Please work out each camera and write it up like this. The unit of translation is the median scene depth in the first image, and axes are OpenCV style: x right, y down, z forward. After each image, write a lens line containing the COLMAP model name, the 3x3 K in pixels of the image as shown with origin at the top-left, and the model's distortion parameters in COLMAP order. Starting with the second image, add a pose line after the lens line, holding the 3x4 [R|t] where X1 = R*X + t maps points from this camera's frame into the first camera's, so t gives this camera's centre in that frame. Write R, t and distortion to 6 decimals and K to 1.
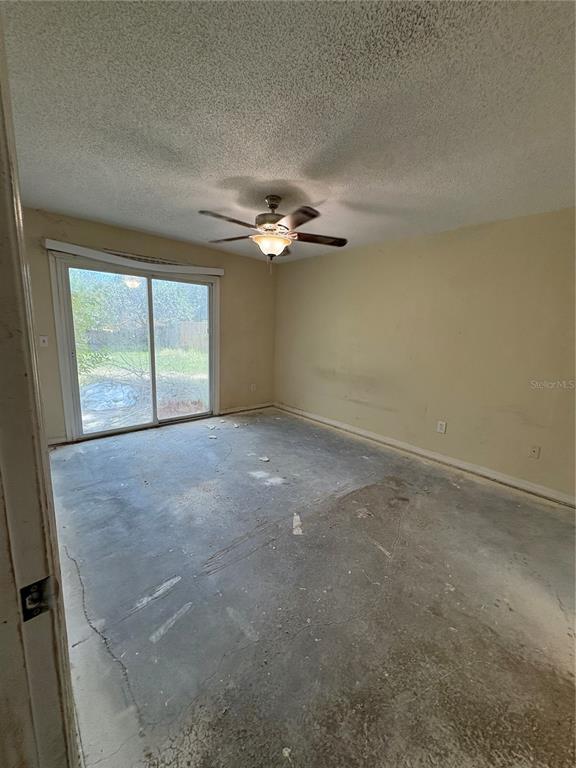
lens RADIAL K [[305.3, 0, 287.4], [0, 305.3, 385.0], [0, 0, 1]] dist [-0.010020, 0.001028]
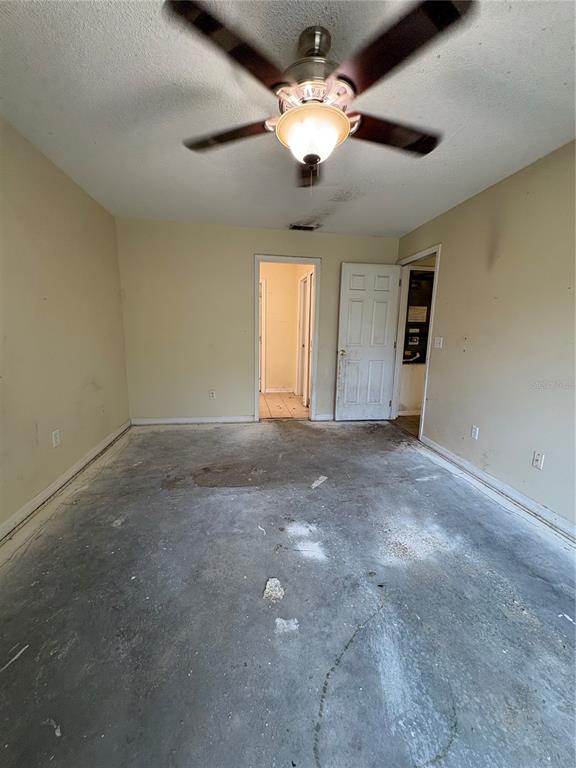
lens RADIAL K [[305.3, 0, 288.0], [0, 305.3, 383.8], [0, 0, 1]] dist [-0.010020, 0.001028]
pose [[-0.834874, -0.156356, 0.527768, -0.343921], [0.042328, 0.937732, 0.344771, -0.239739], [-0.548812, 0.310180, -0.776269, 1.502389]]
